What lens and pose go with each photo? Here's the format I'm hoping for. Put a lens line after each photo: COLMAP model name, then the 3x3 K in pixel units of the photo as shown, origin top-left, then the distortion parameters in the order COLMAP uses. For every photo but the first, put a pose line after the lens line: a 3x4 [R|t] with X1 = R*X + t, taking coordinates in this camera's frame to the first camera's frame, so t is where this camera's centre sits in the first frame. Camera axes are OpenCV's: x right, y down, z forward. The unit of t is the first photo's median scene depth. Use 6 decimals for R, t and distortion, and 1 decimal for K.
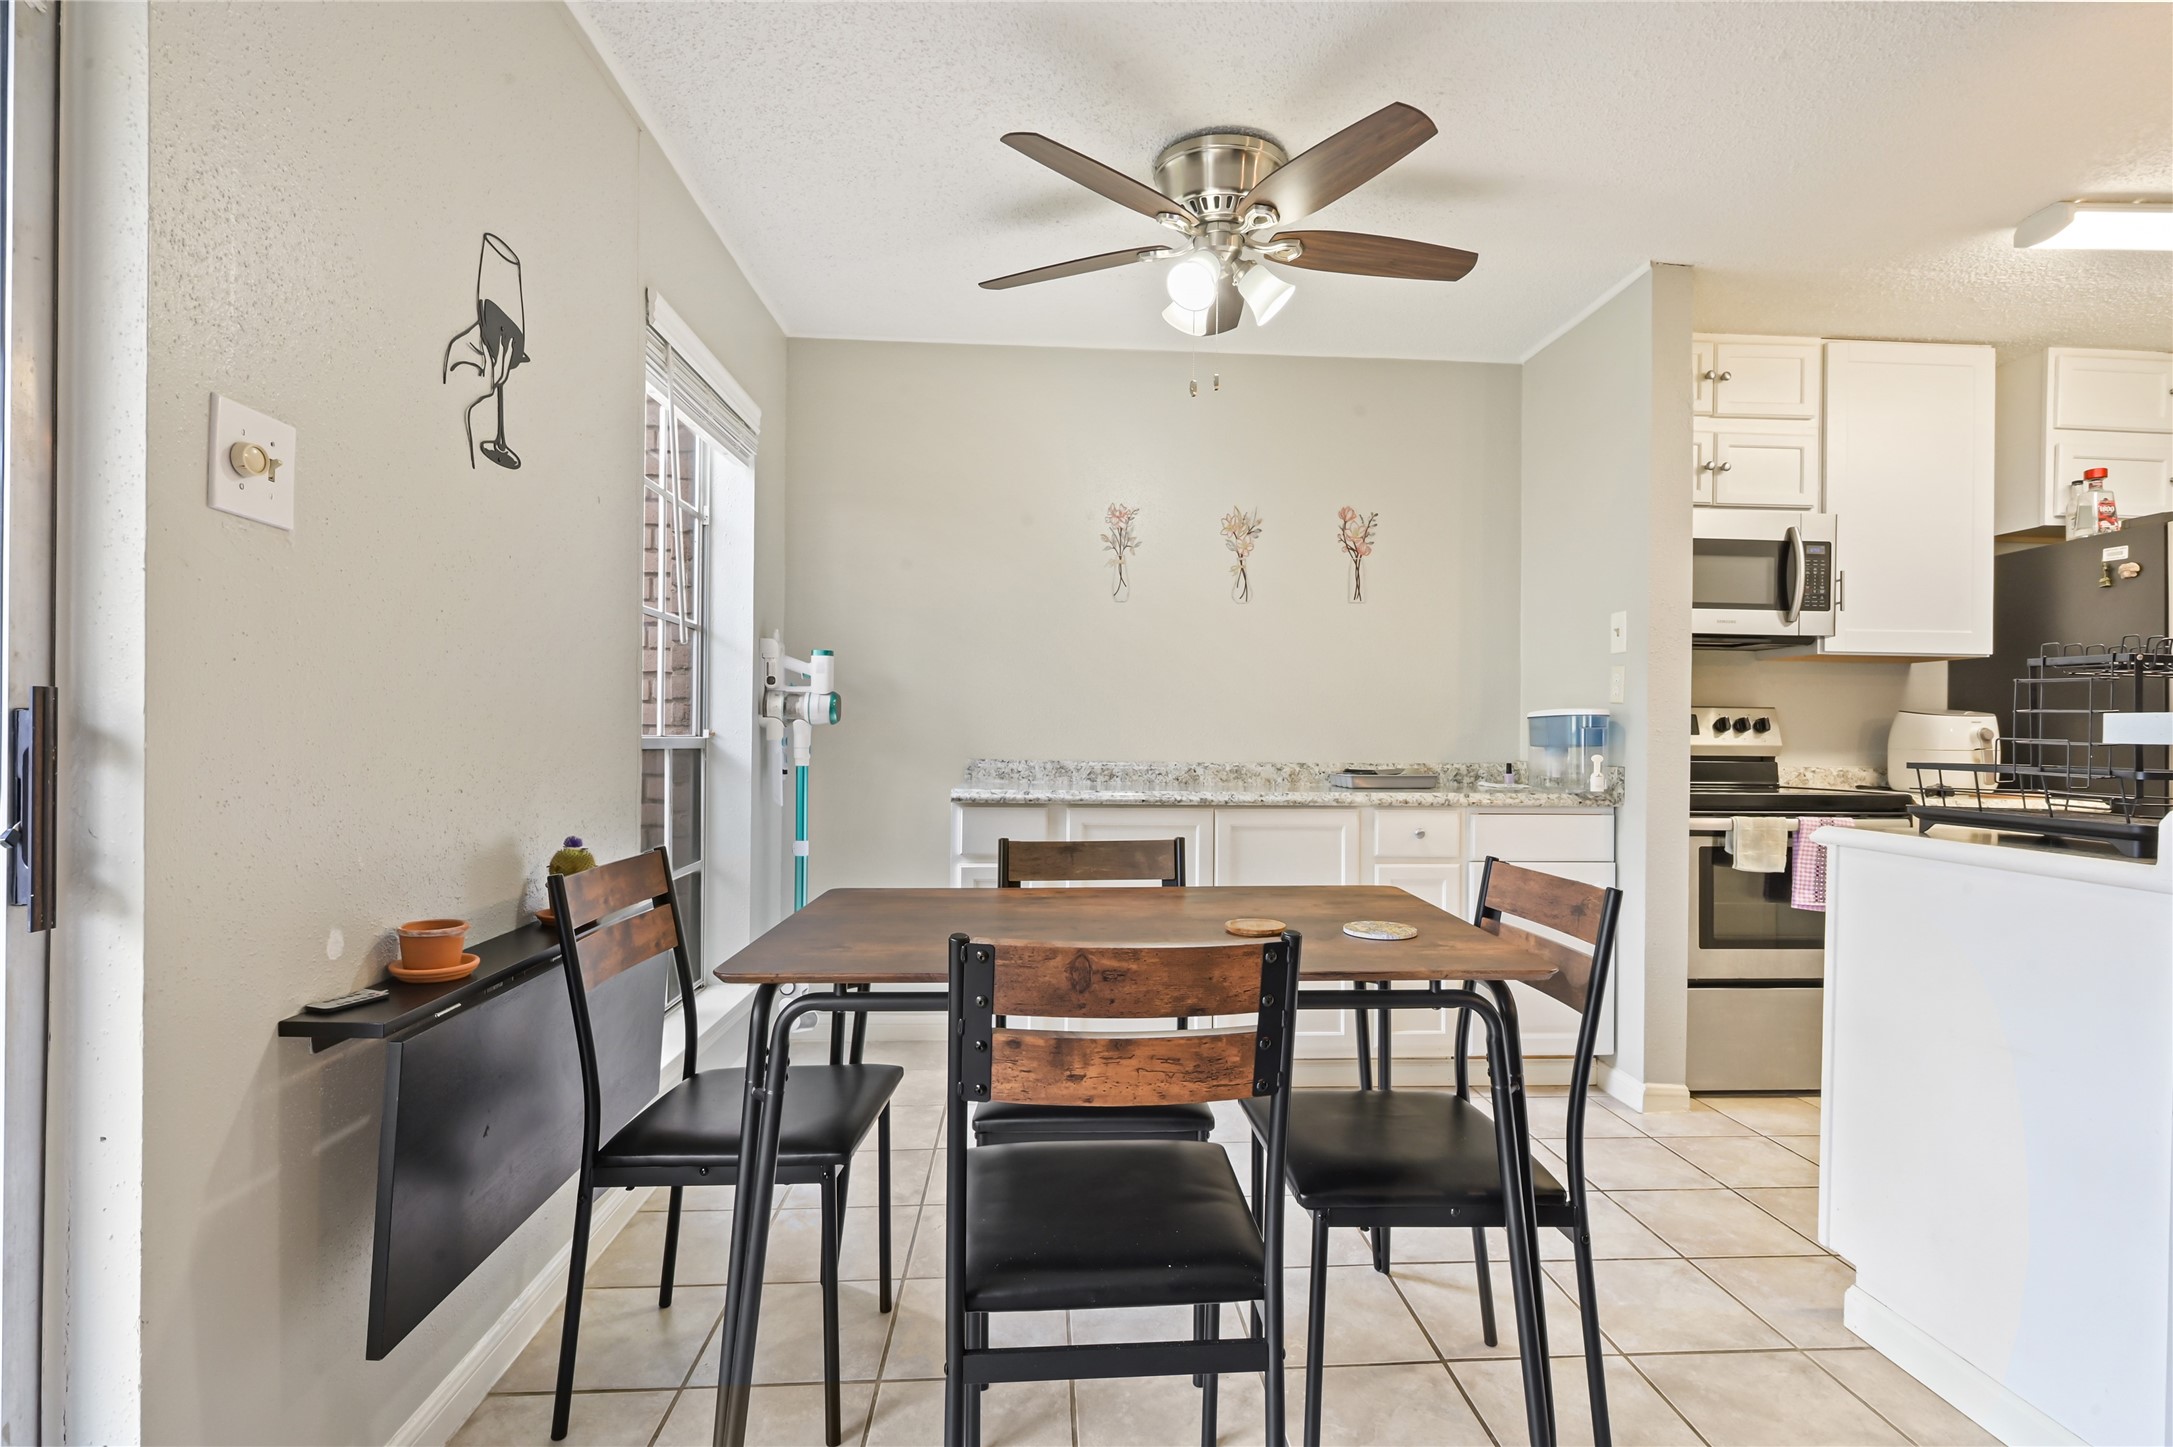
lens RADIAL K [[1016.7, 0, 1138.2], [0, 1016.7, 732.1], [0, 0, 1]] dist [0.000541, -0.000109]
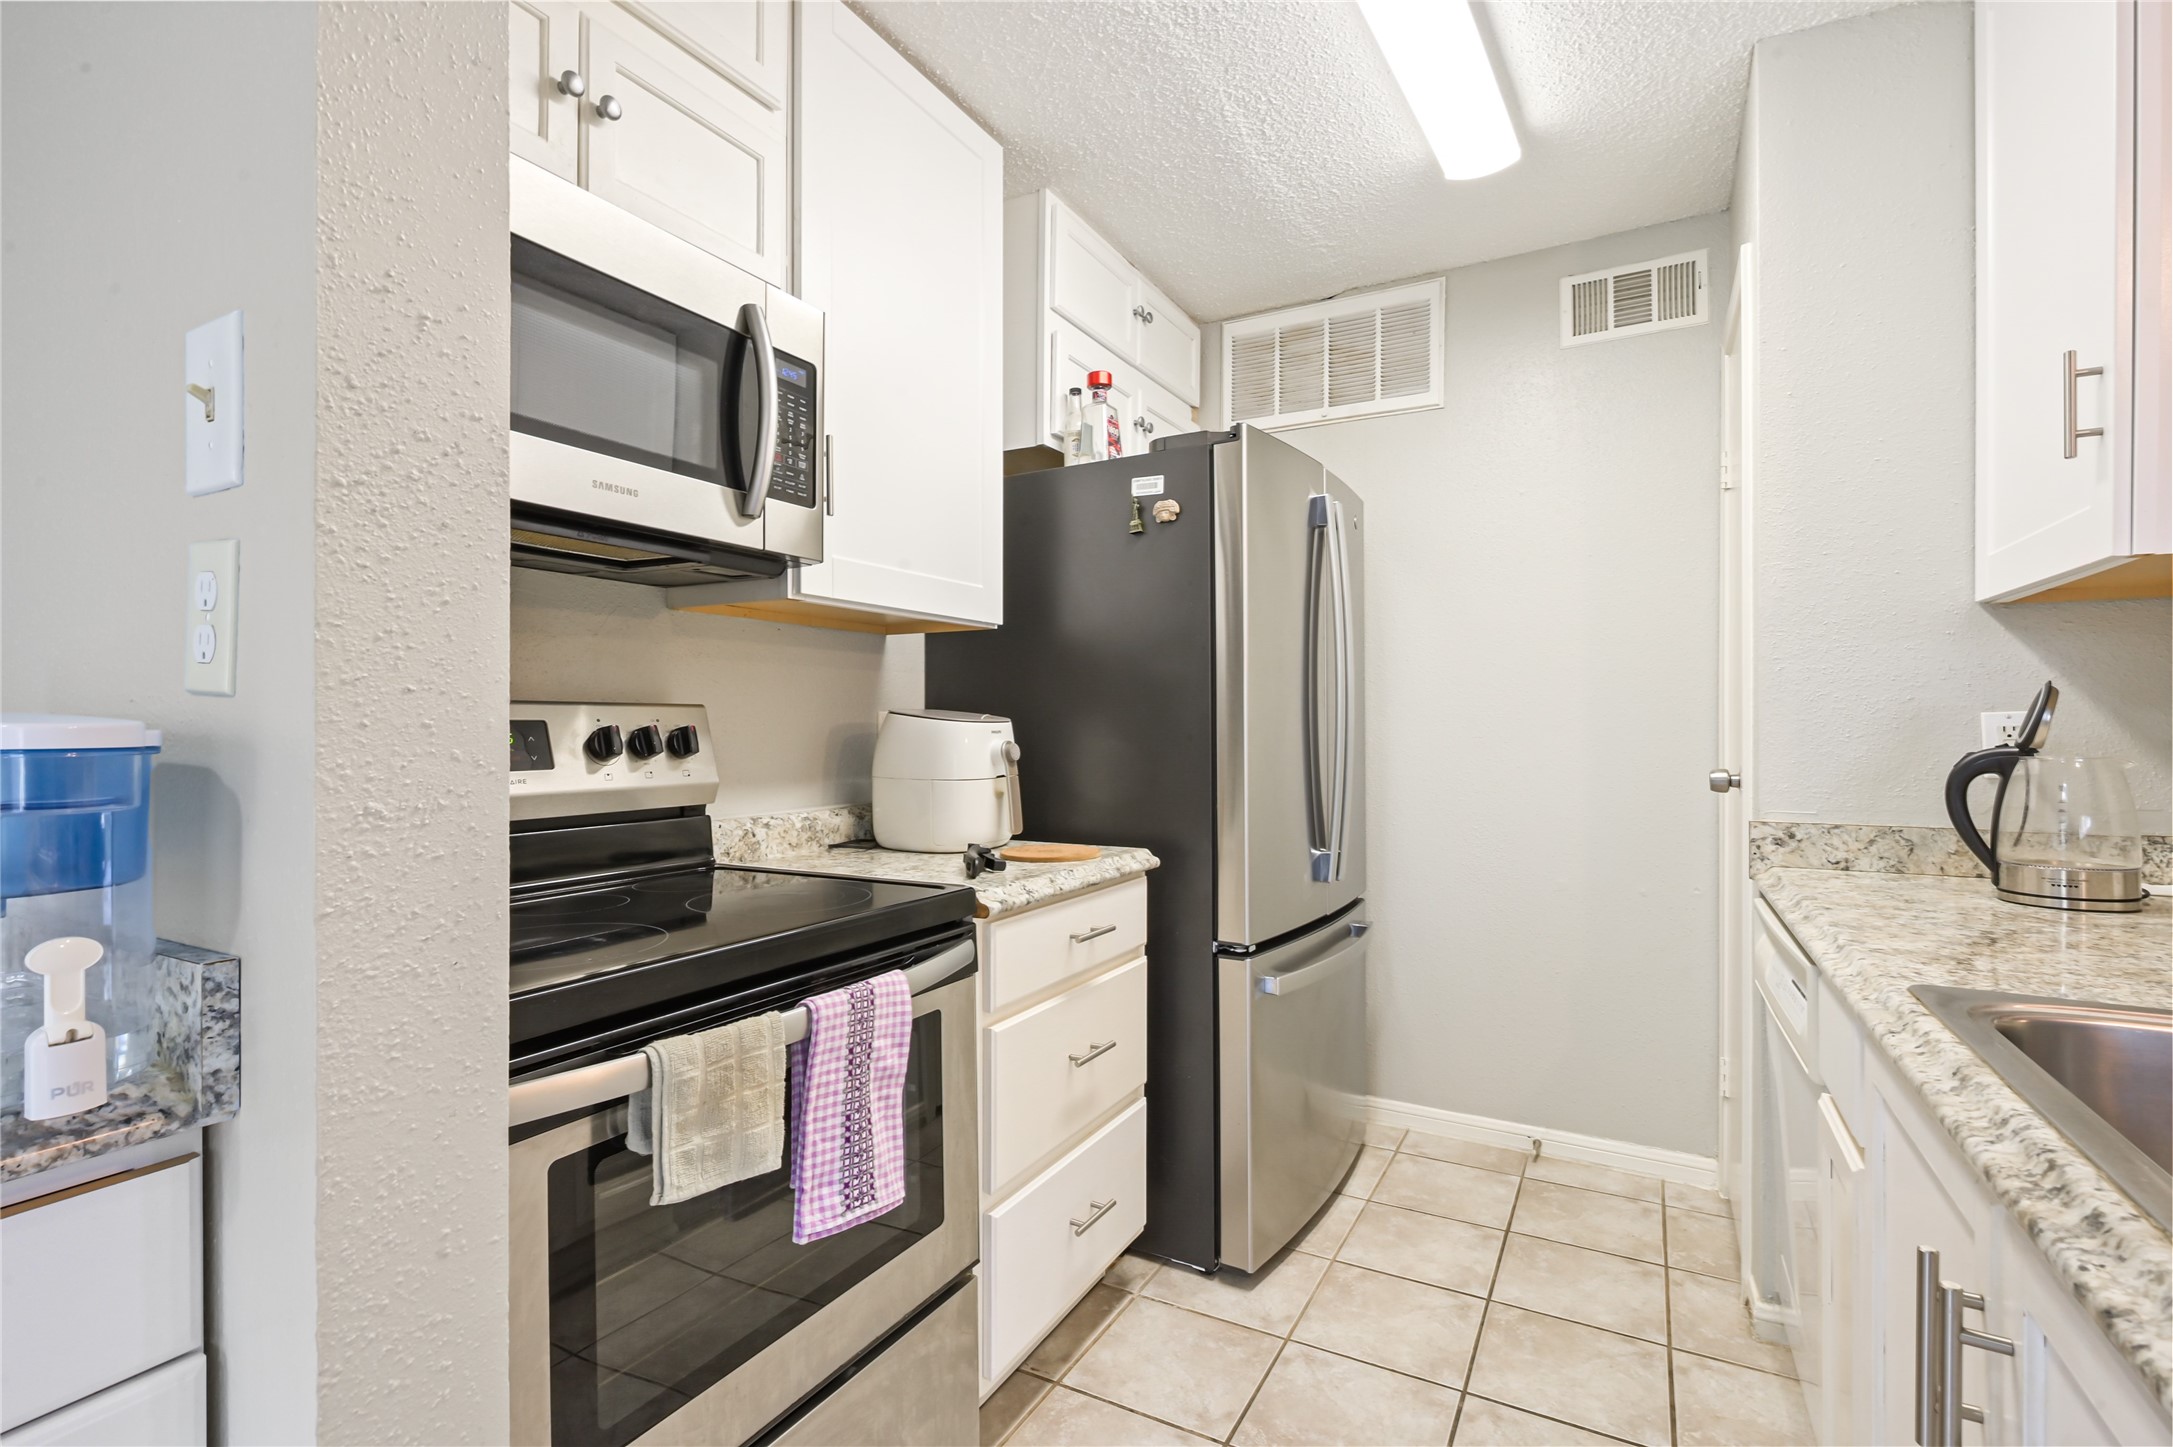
lens RADIAL K [[1020.0, 0, 1075.4], [0, 1020.0, 727.3], [0, 0, 1]] dist [-0.001901, 0.000315]
pose [[0.565494, -0.011408, 0.824673, 0.341507], [0.002683, 0.999924, 0.011993, -0.019922], [-0.824748, -0.004570, 0.565482, 0.610004]]
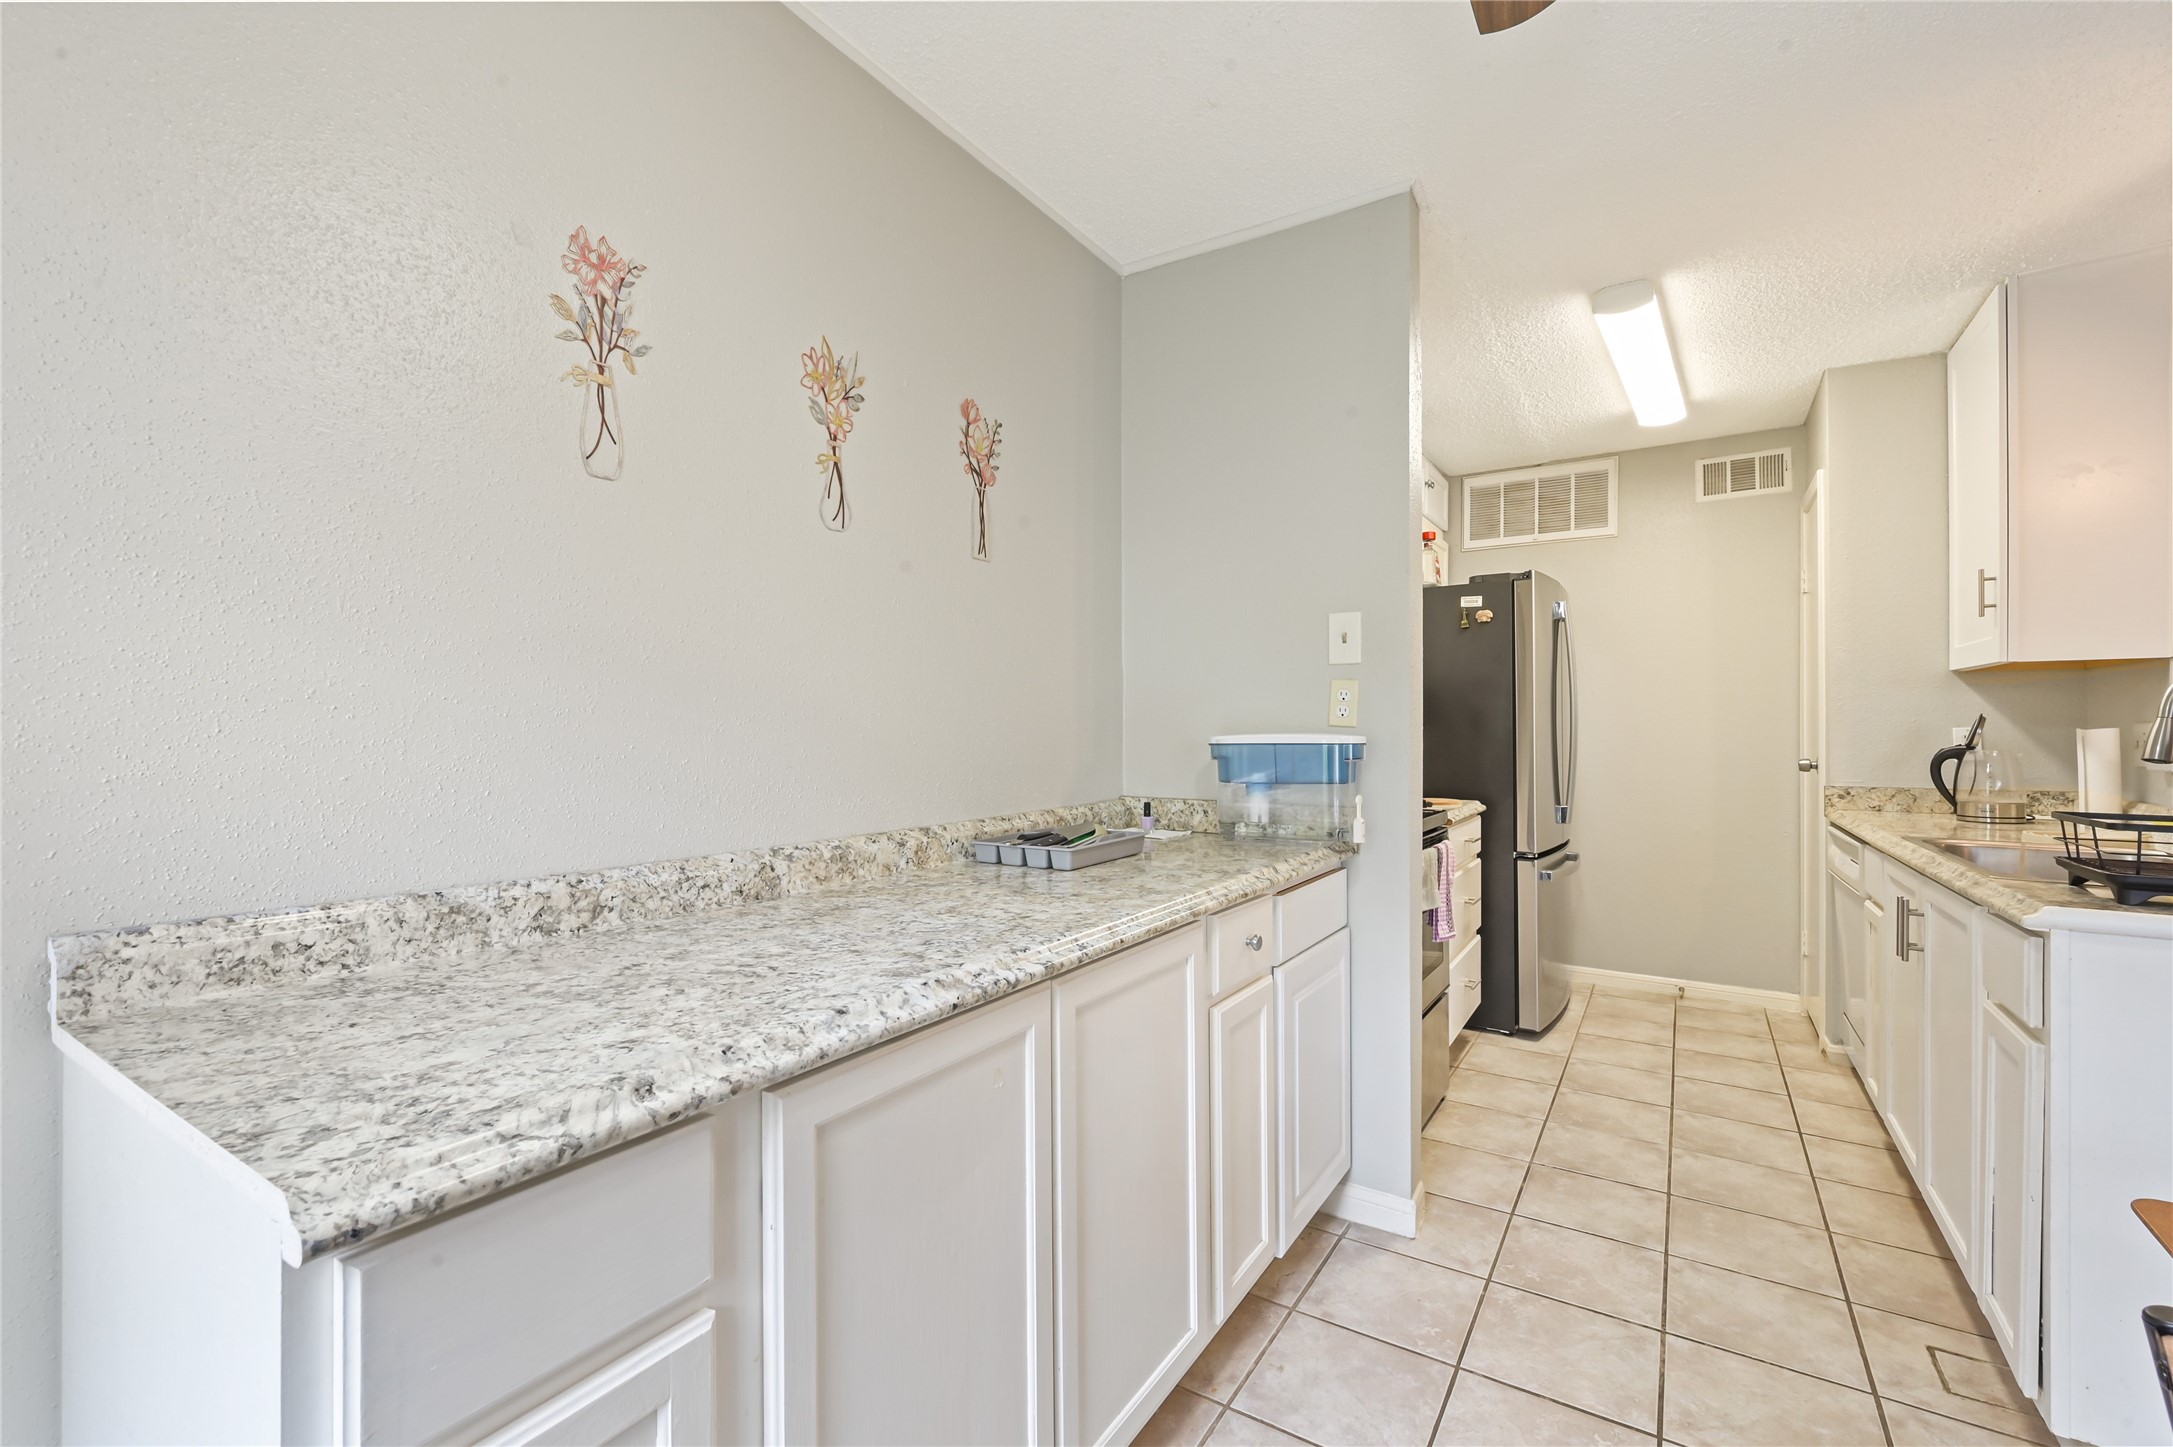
lens RADIAL K [[906.5, 0, 1098.7], [0, 906.5, 724.6], [0, 0, 1]] dist [-0.000359, 0.000533]
pose [[0.622209, -0.006233, 0.782826, -0.181299], [0.002825, 0.999980, 0.005717, -0.030757], [-0.782846, -0.001345, 0.622214, 0.625151]]
